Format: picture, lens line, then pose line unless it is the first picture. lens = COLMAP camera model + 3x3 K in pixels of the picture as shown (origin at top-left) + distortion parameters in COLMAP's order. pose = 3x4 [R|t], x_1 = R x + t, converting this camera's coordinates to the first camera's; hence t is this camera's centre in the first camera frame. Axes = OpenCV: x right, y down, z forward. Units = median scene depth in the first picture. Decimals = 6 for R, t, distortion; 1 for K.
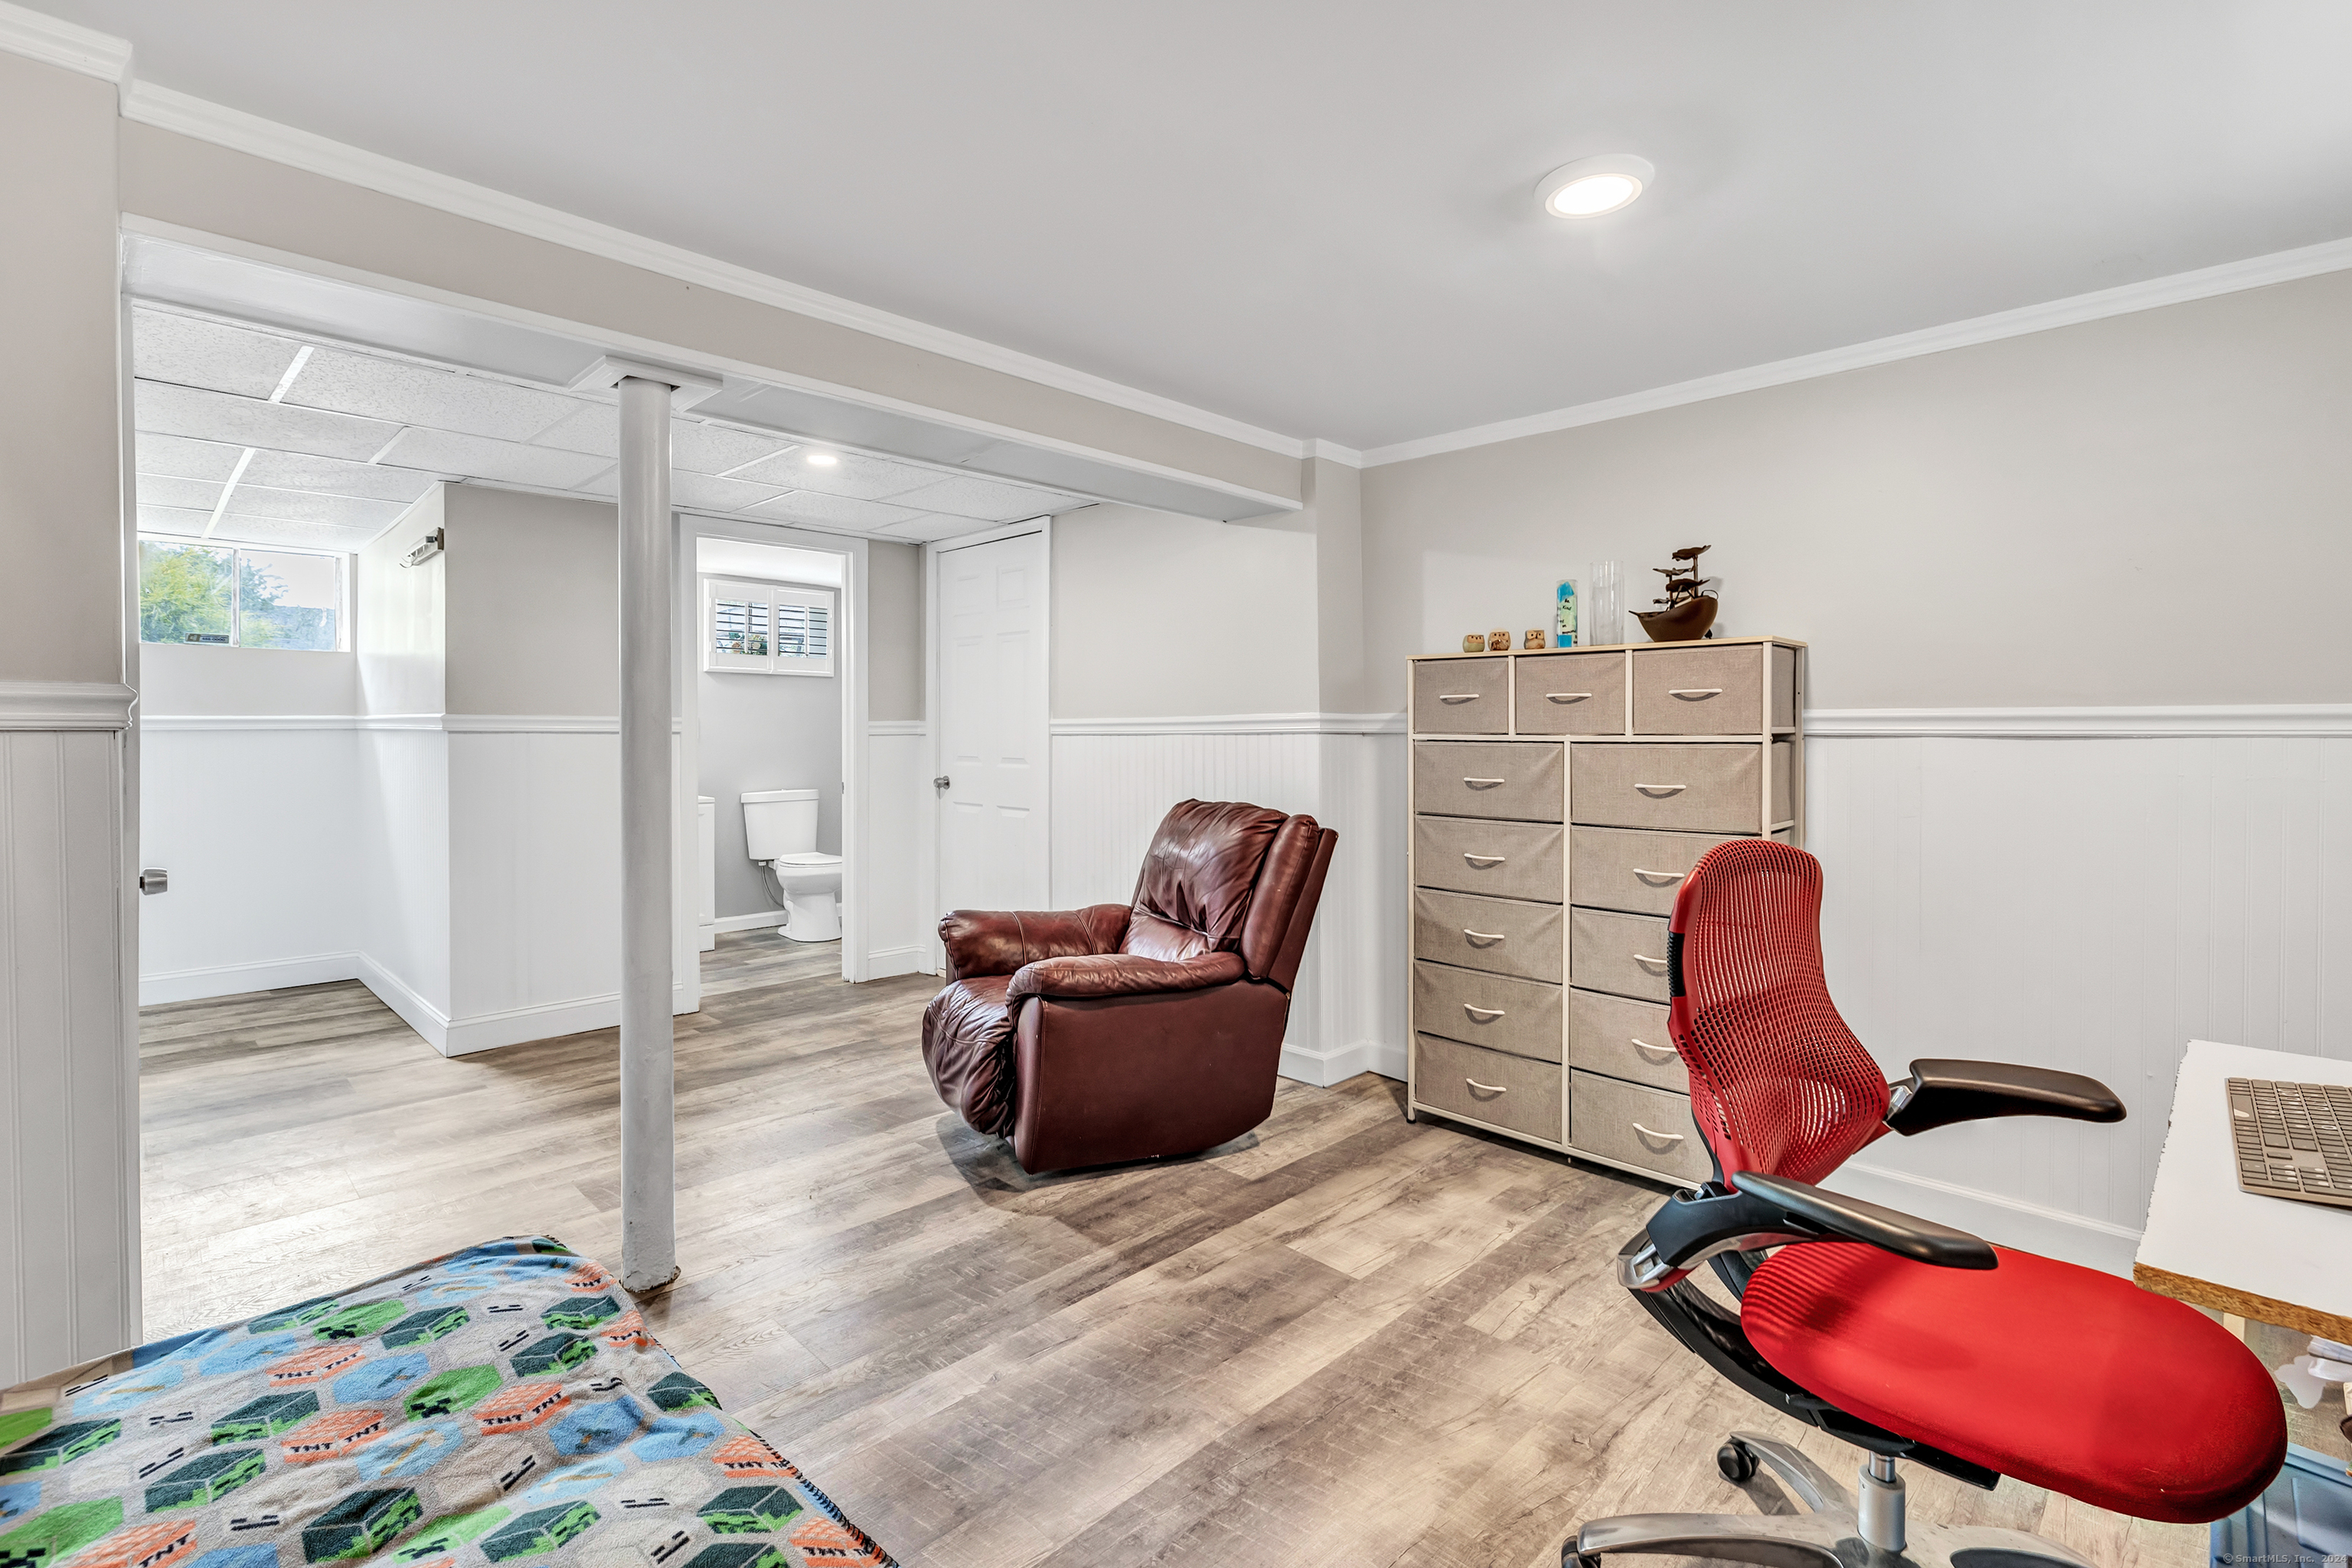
lens RADIAL K [[987.4, 0, 1126.9], [0, 987.4, 739.1], [0, 0, 1]] dist [0.000362, 0.000233]
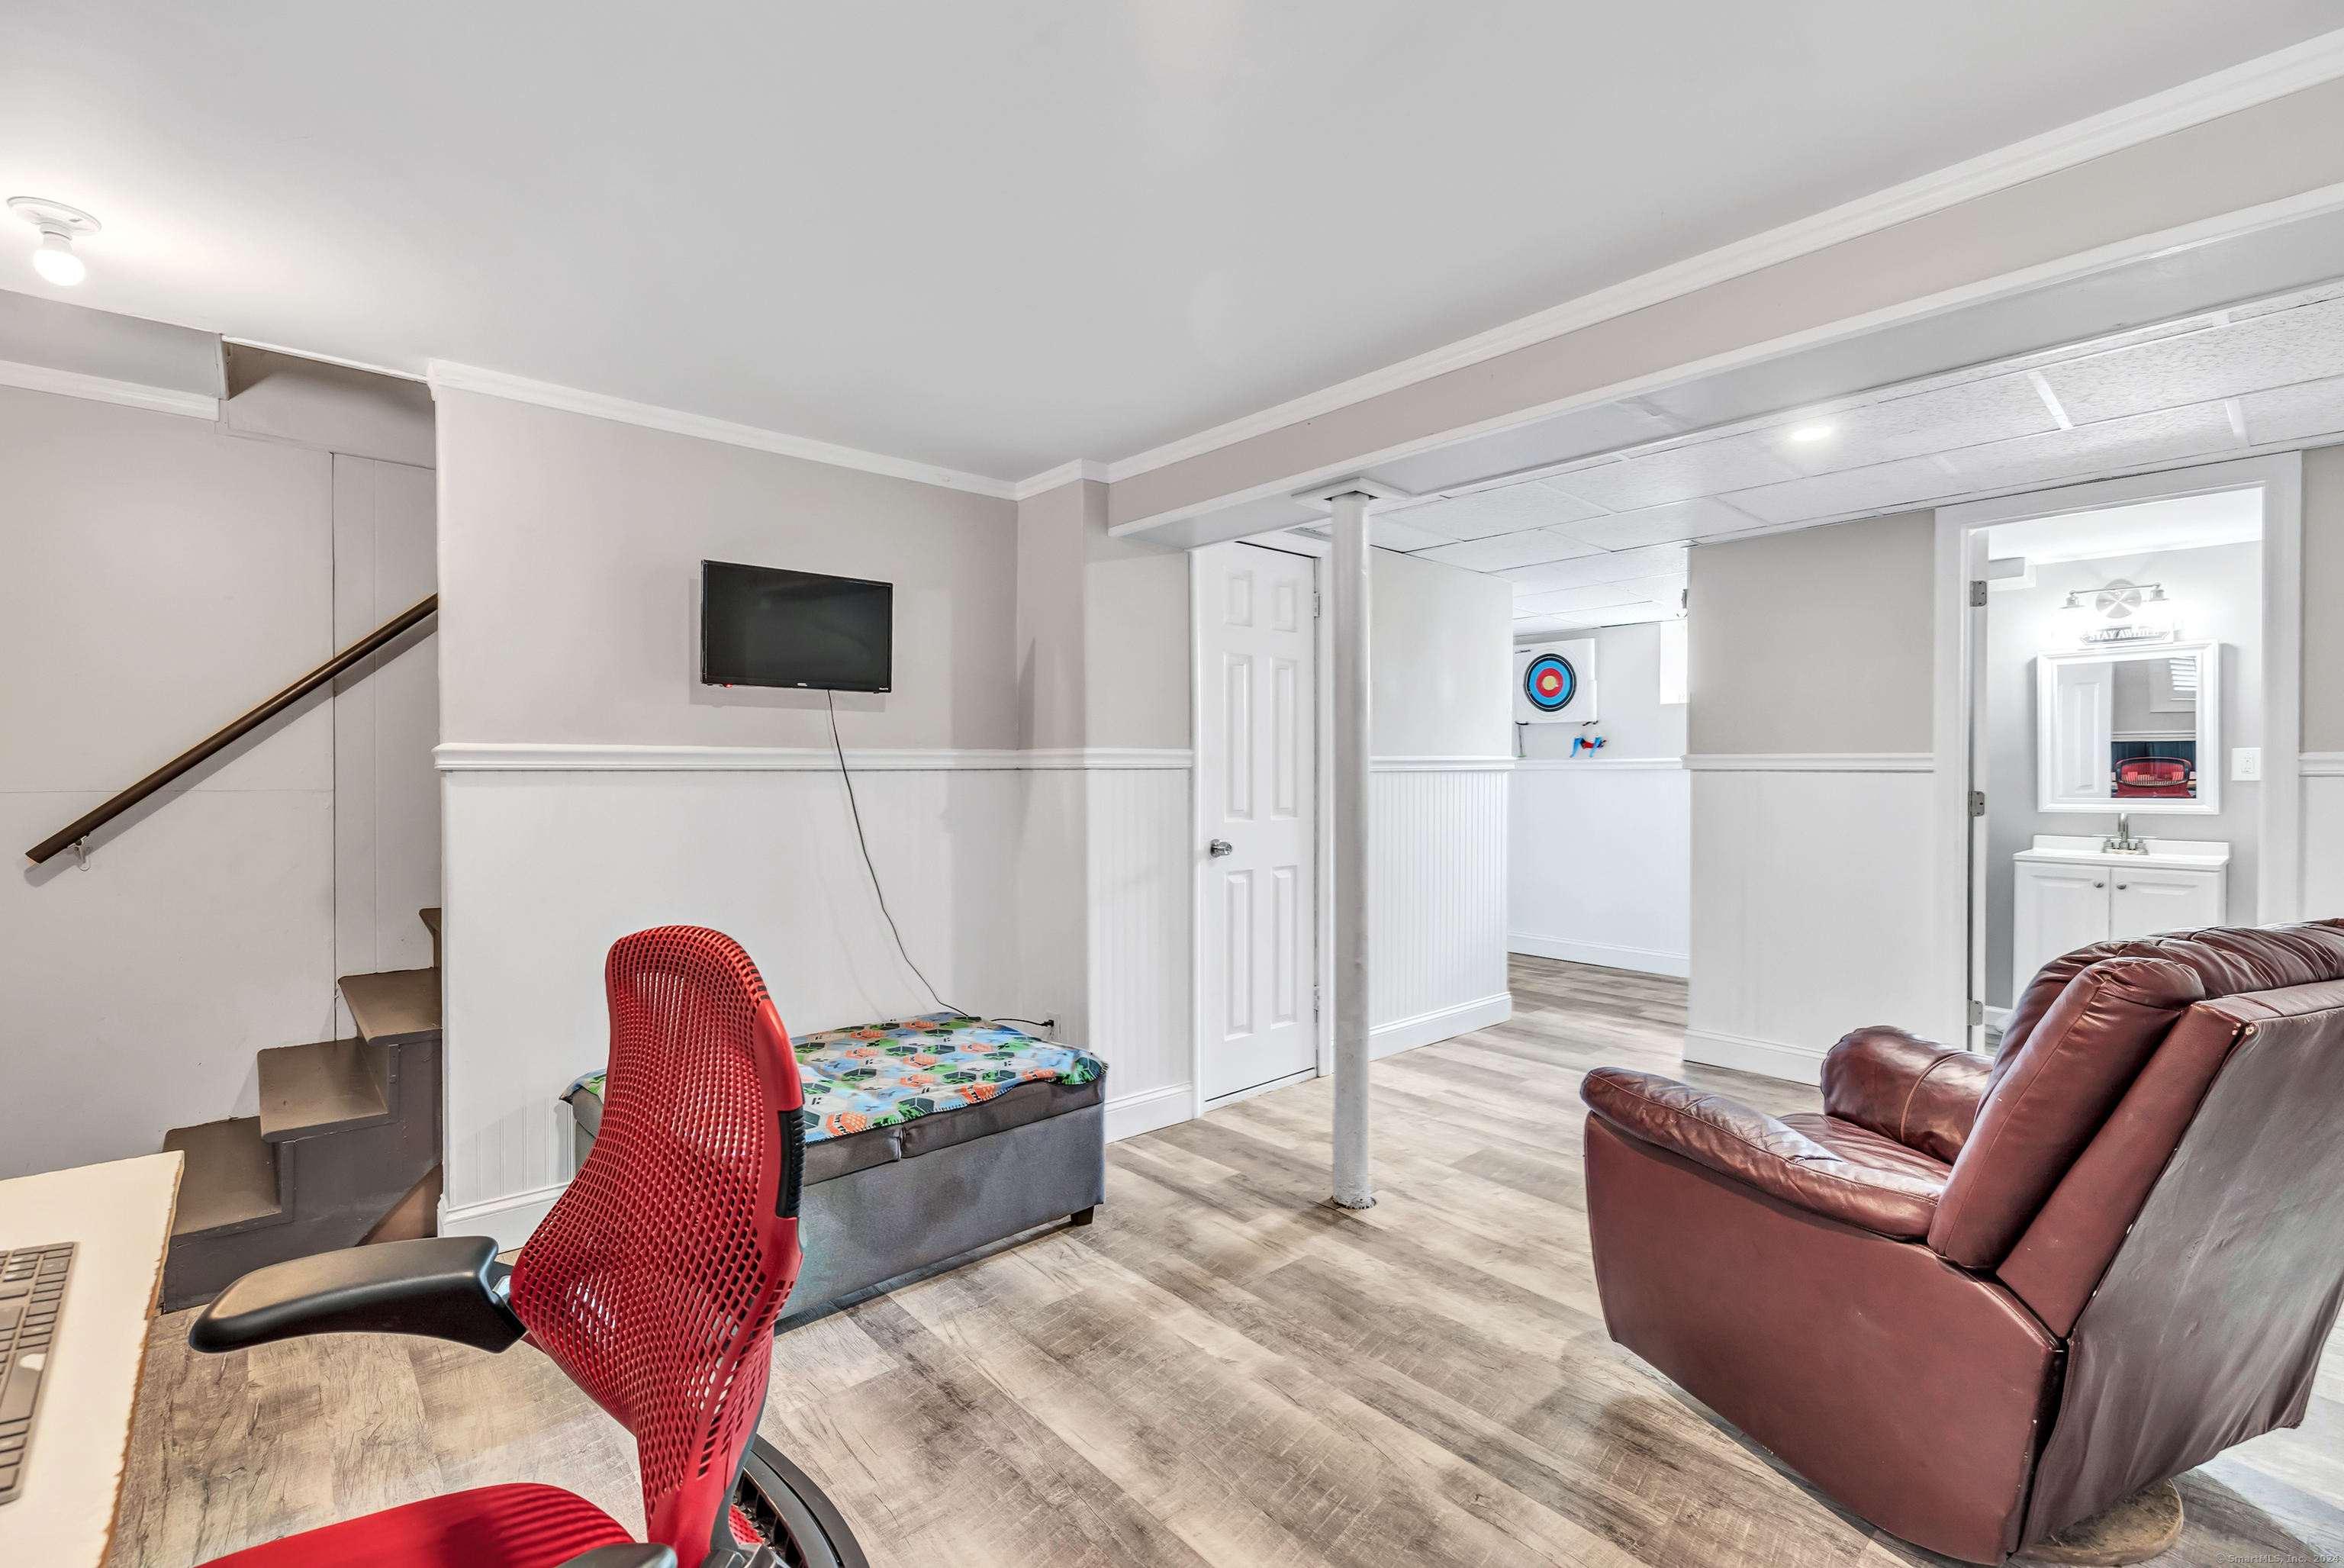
lens RADIAL K [[1050.5, 0, 1259.2], [0, 1050.5, 776.9], [0, 0, 1]] dist [0.000747, 0.000133]
pose [[0.040313, 0.006629, -0.999165, 0.844382], [-0.008319, 0.999946, 0.006299, -0.005119], [0.999152, 0.008058, 0.040366, 0.810032]]
